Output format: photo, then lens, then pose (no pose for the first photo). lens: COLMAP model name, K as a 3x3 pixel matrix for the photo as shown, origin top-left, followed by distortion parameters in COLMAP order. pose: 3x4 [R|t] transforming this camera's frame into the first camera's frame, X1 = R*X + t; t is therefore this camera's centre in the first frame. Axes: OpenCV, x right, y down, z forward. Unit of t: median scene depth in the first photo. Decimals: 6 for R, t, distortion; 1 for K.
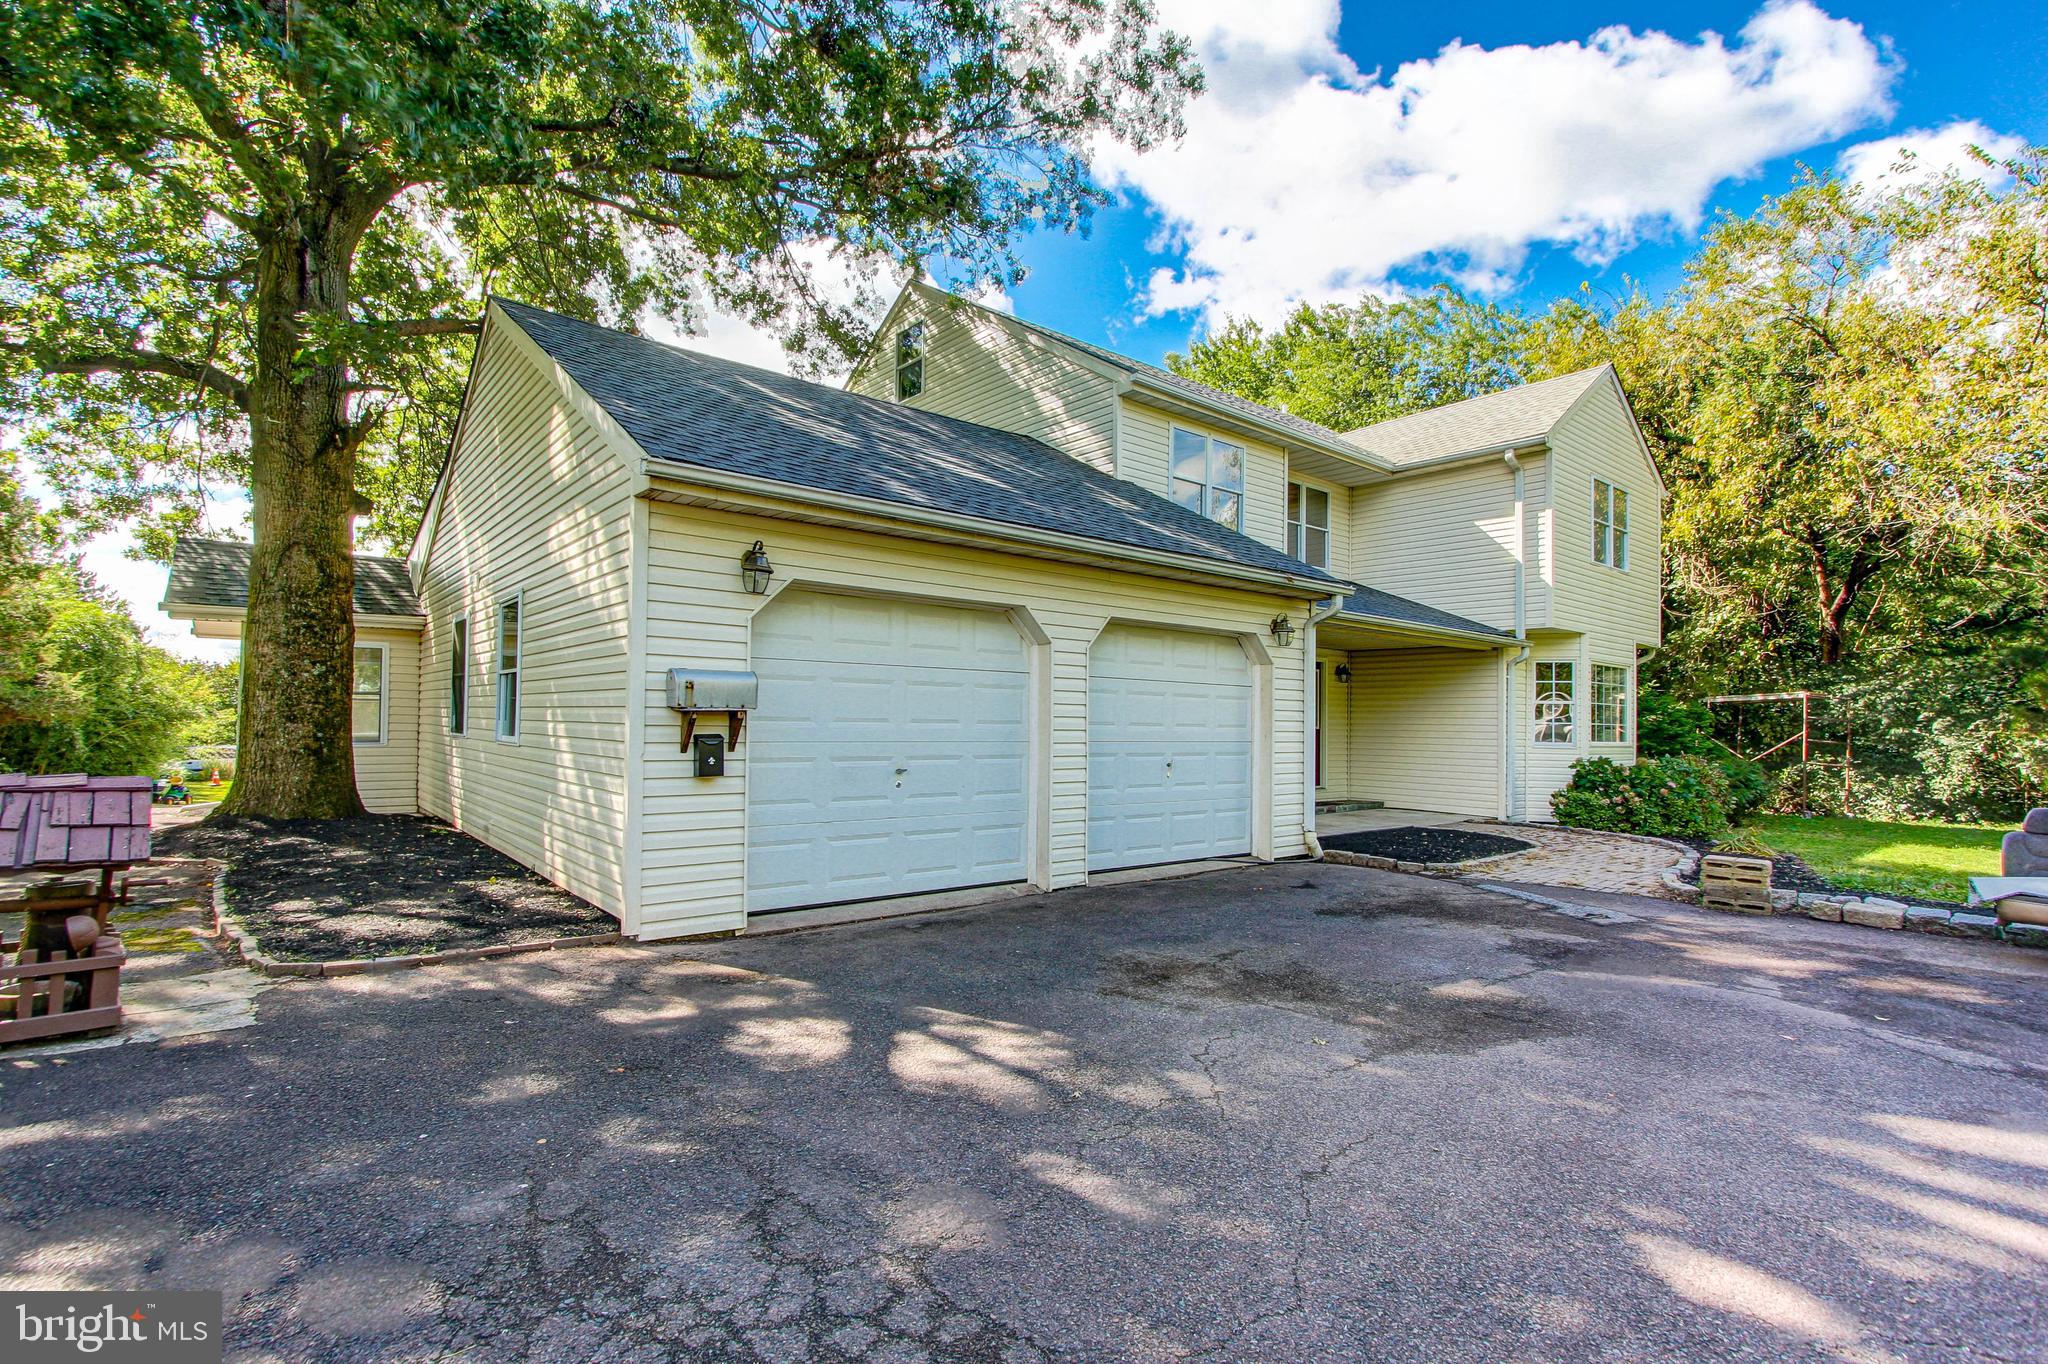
lens RADIAL K [[965.8, 0, 1022.4], [0, 965.8, 695.4], [0, 0, 1]] dist [-0.003535, -0.000168]
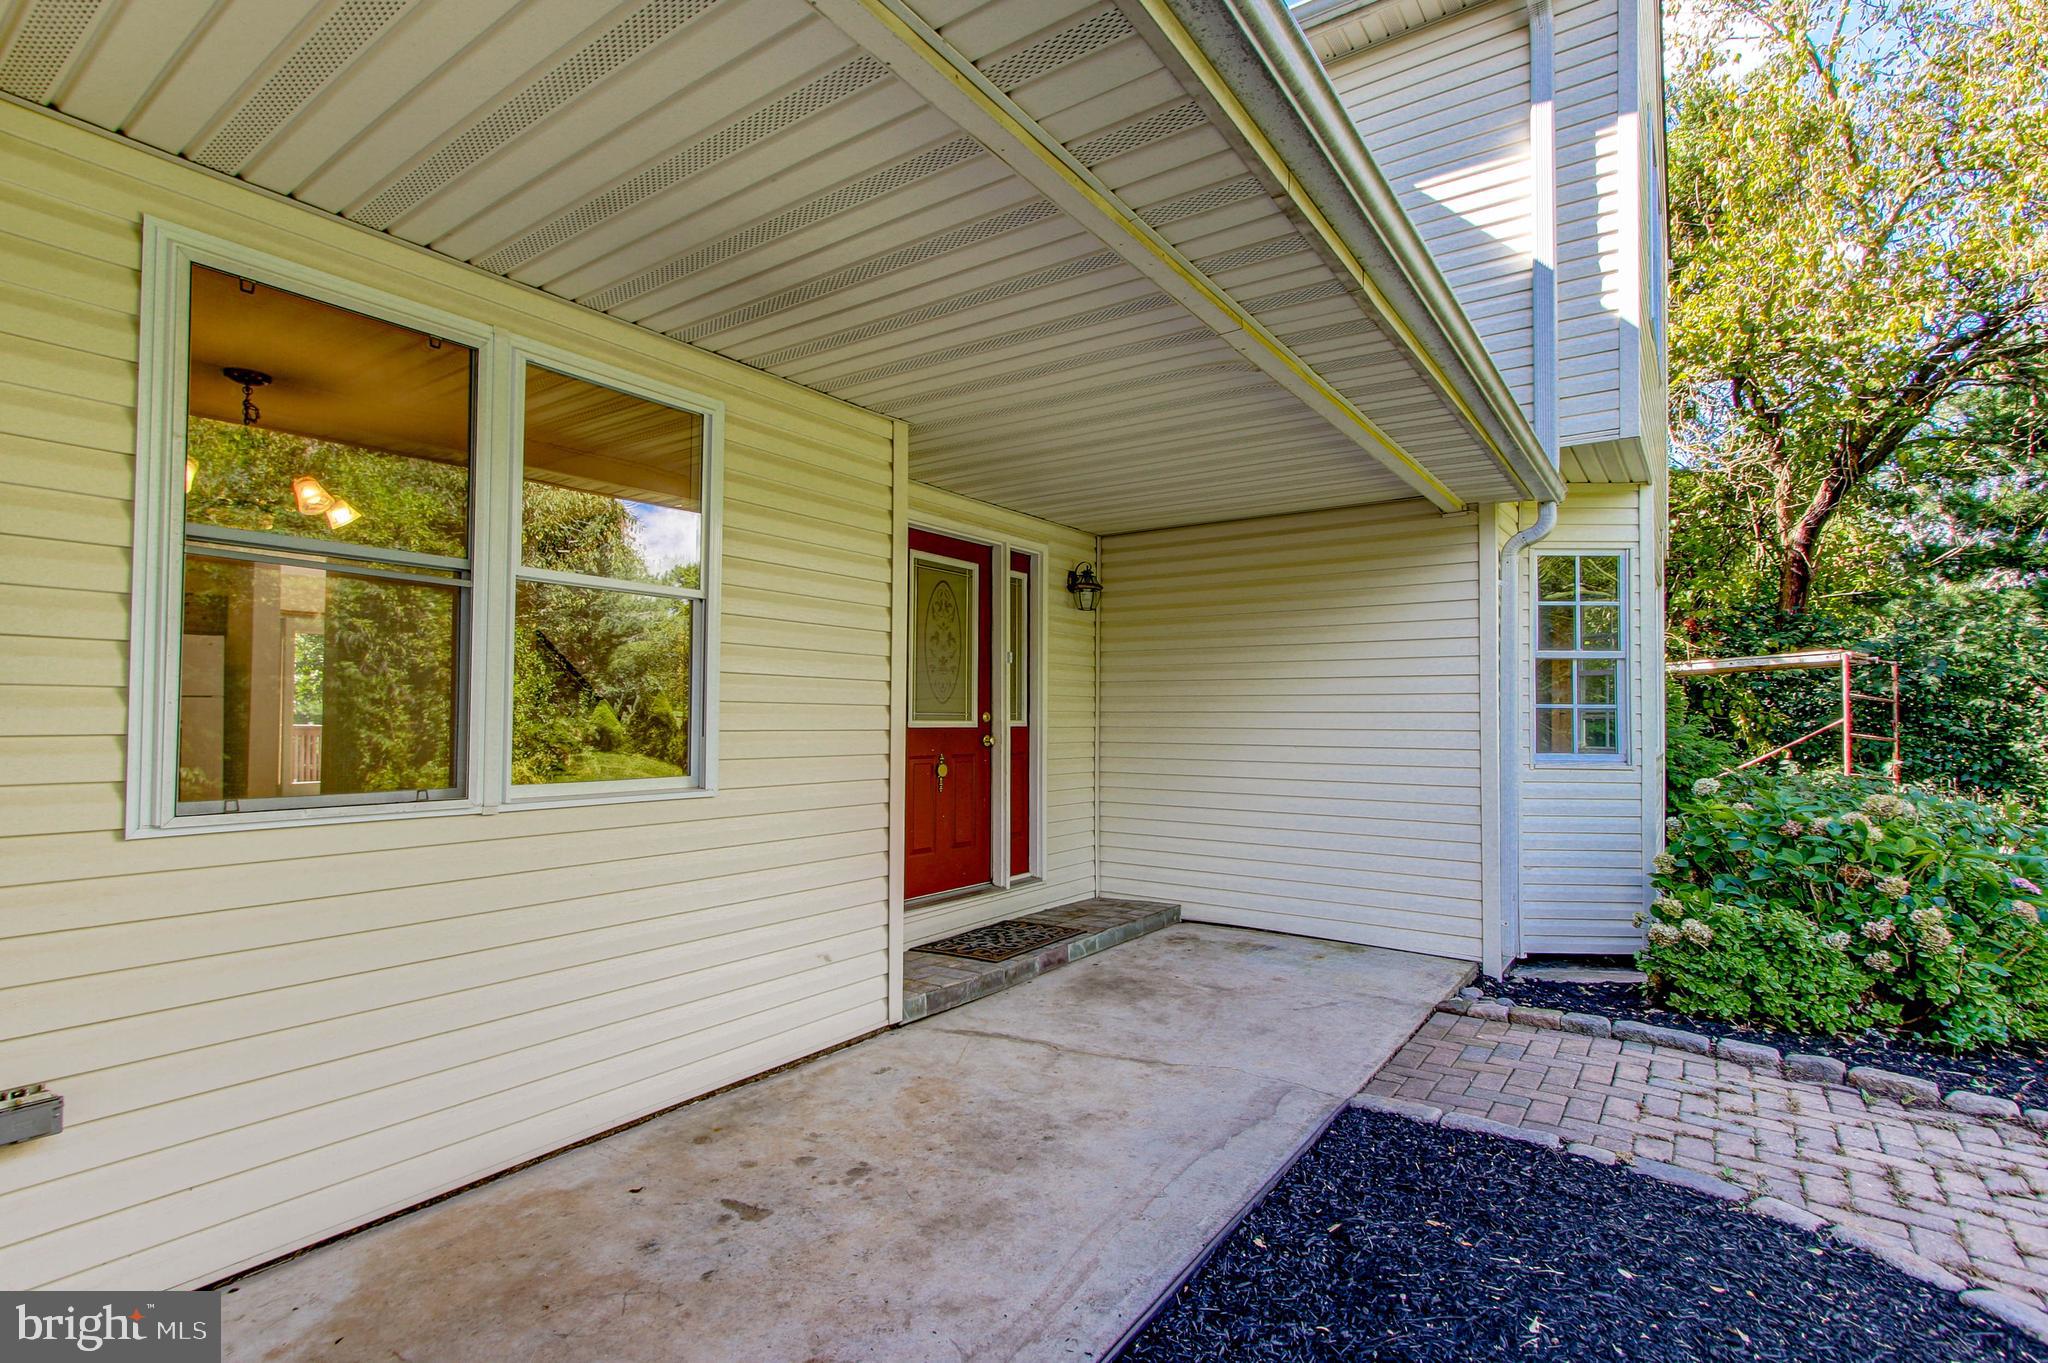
lens RADIAL K [[965.8, 0, 1021.6], [0, 965.8, 682.3], [0, 0, 1]] dist [-0.003535, -0.000168]
pose [[0.962765, -0.008568, 0.270202, 0.217706], [0.006813, 0.999949, 0.007434, 0.014544], [-0.270252, -0.005316, 0.962775, 0.680328]]
